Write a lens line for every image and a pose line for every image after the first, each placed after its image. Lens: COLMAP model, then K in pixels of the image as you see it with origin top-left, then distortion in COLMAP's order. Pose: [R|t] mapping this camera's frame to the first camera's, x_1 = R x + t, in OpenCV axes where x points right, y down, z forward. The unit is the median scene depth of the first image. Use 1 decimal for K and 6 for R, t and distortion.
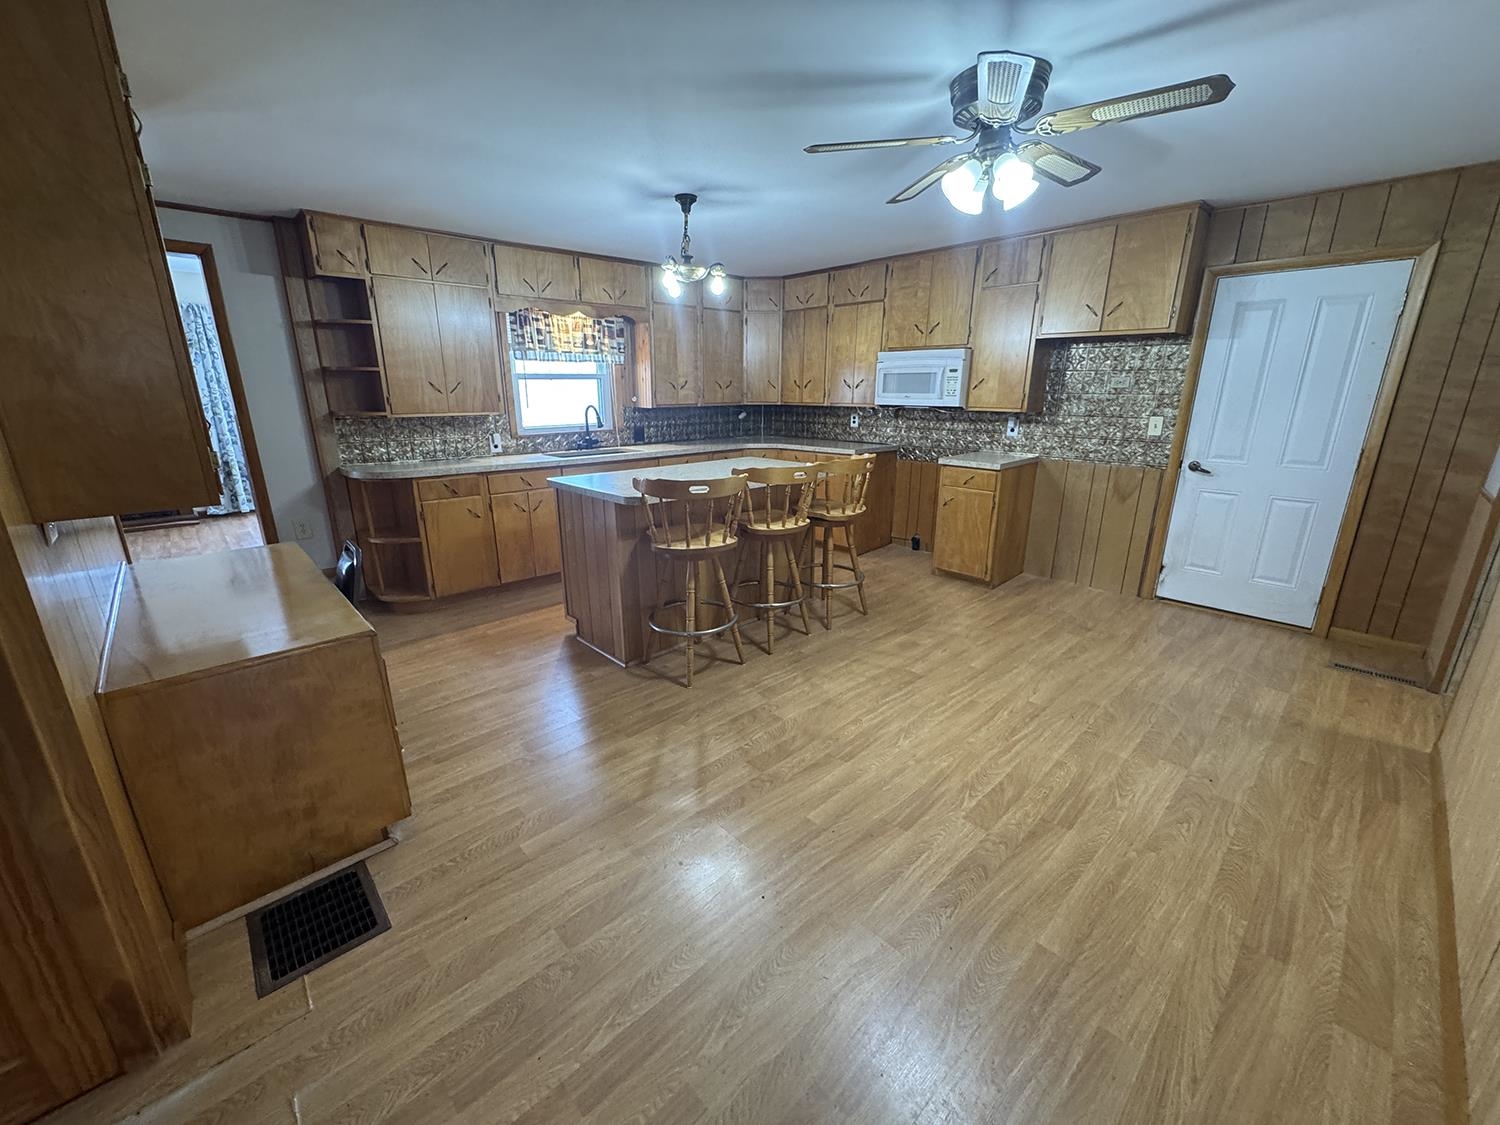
lens RADIAL K [[597.7, 0, 747.8], [0, 597.7, 560.2], [0, 0, 1]] dist [-0.003089, 0.000273]
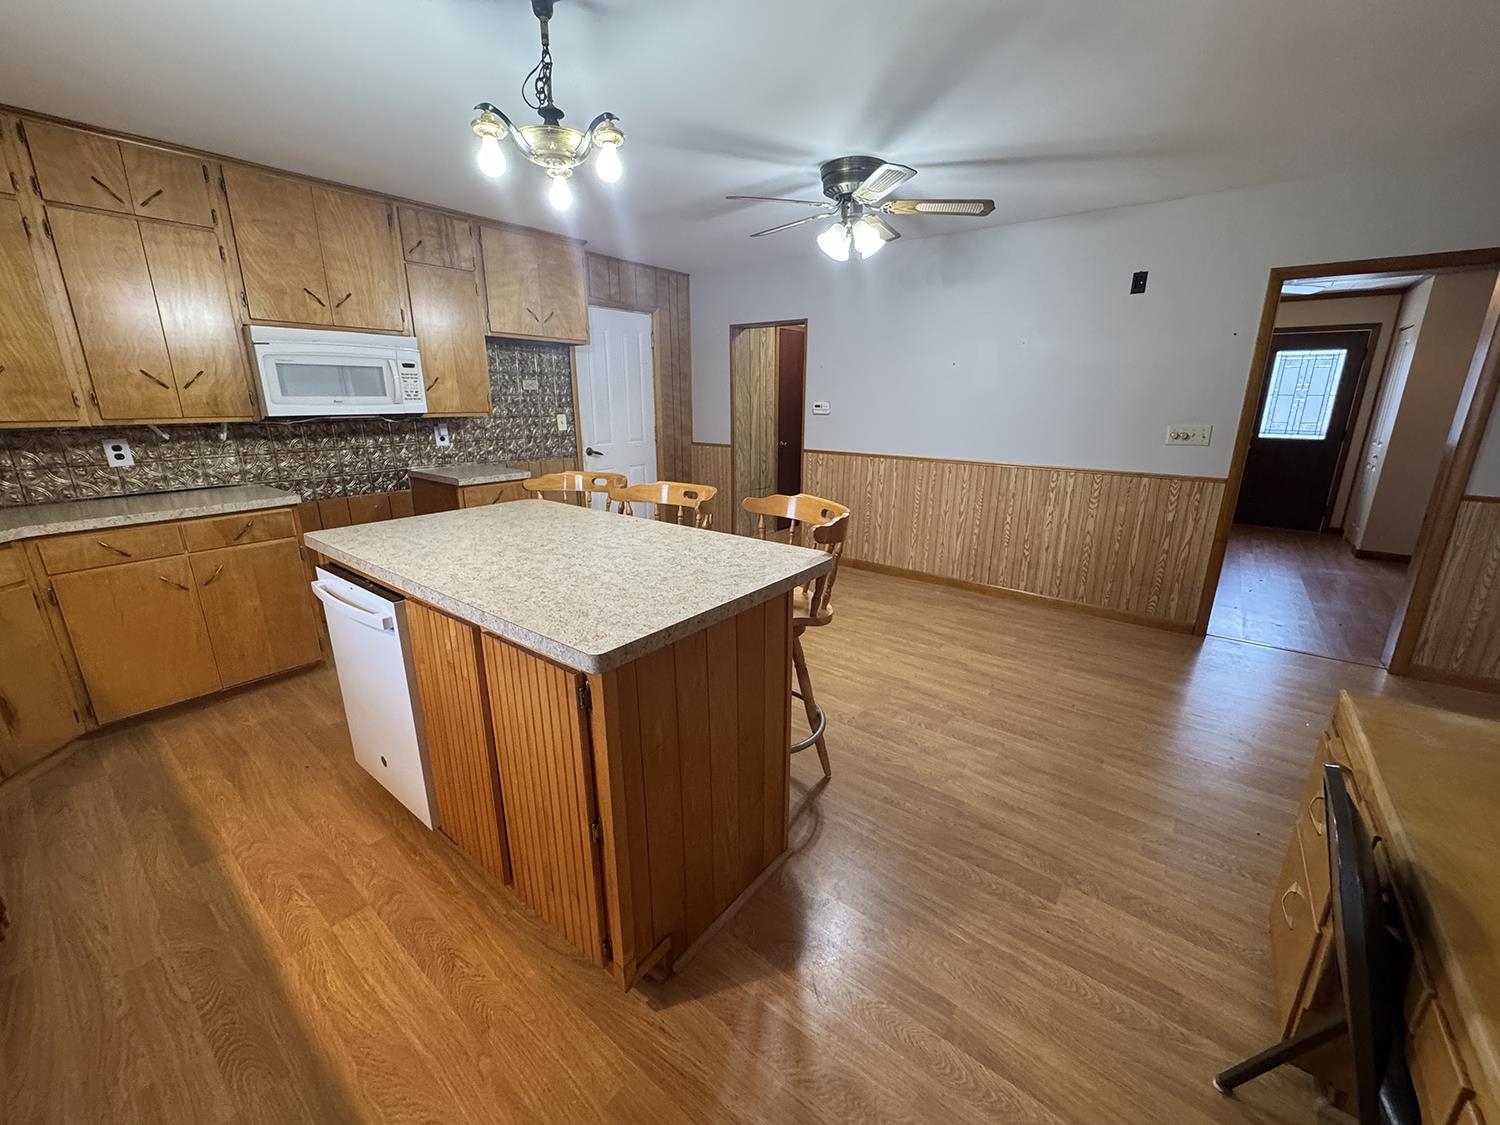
lens RADIAL K [[597.7, 0, 747.8], [0, 597.7, 560.2], [0, 0, 1]] dist [-0.003089, 0.000273]
pose [[-0.150178, -0.264112, 0.952728, -0.679176], [0.274723, 0.914558, 0.296835, -0.271119], [-0.949723, 0.306314, -0.064789, 0.977536]]
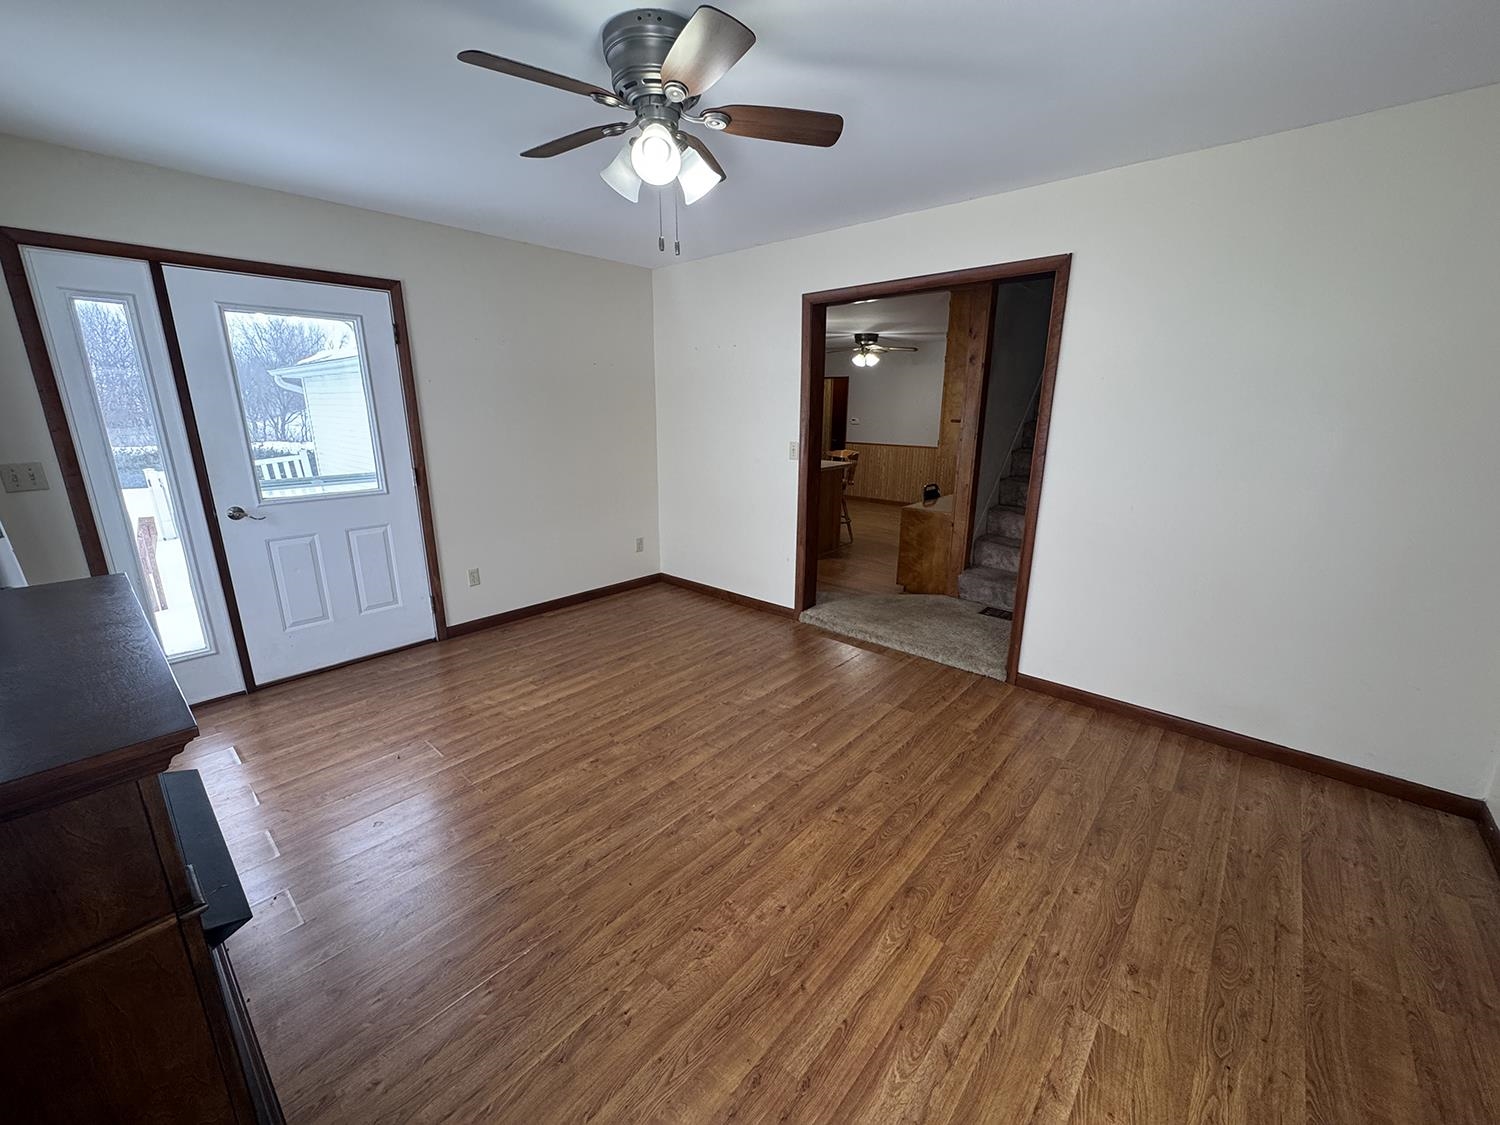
lens RADIAL K [[597.7, 0, 747.8], [0, 597.7, 560.2], [0, 0, 1]] dist [-0.003089, 0.000273]
pose [[-0.084224, -0.254820, 0.963313, -2.160104], [0.275345, 0.923155, 0.268271, -0.427957], [-0.957649, 0.287838, -0.007589, 1.318902]]
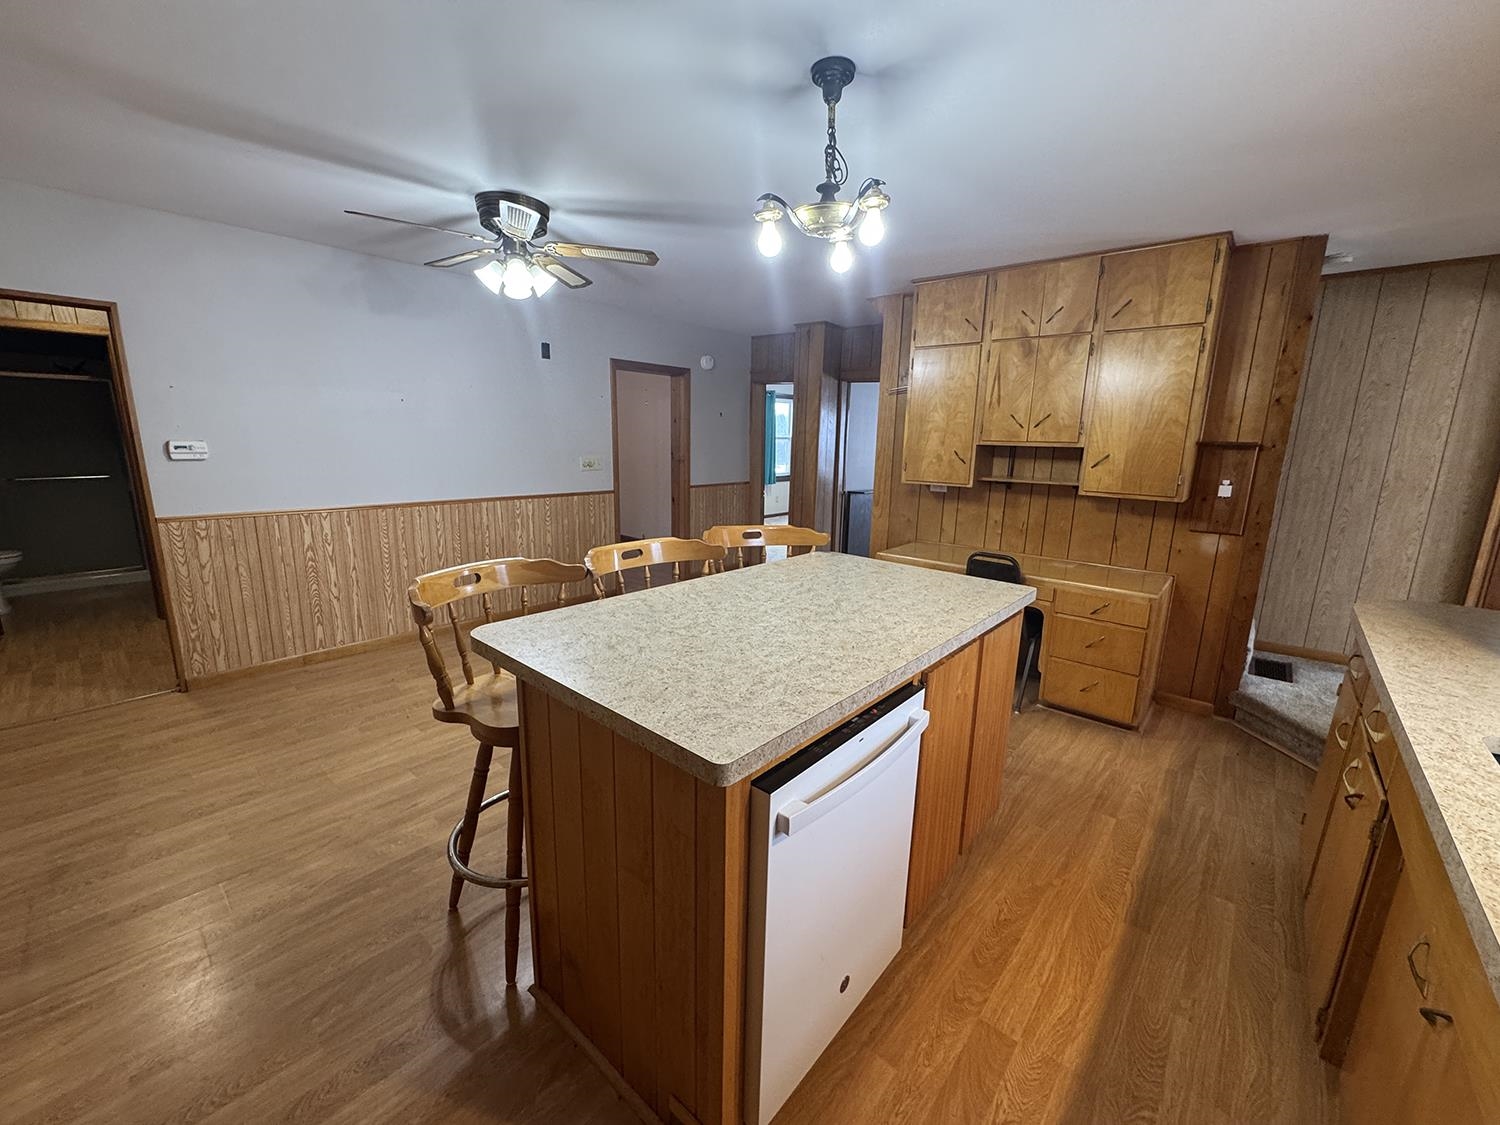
lens RADIAL K [[597.7, 0, 747.8], [0, 597.7, 560.2], [0, 0, 1]] dist [-0.003089, 0.000273]
pose [[-0.994970, -0.001414, -0.100160, 0.018958], [-0.048385, 0.882302, 0.468190, -0.457171], [0.087709, 0.470682, -0.877933, 1.578977]]
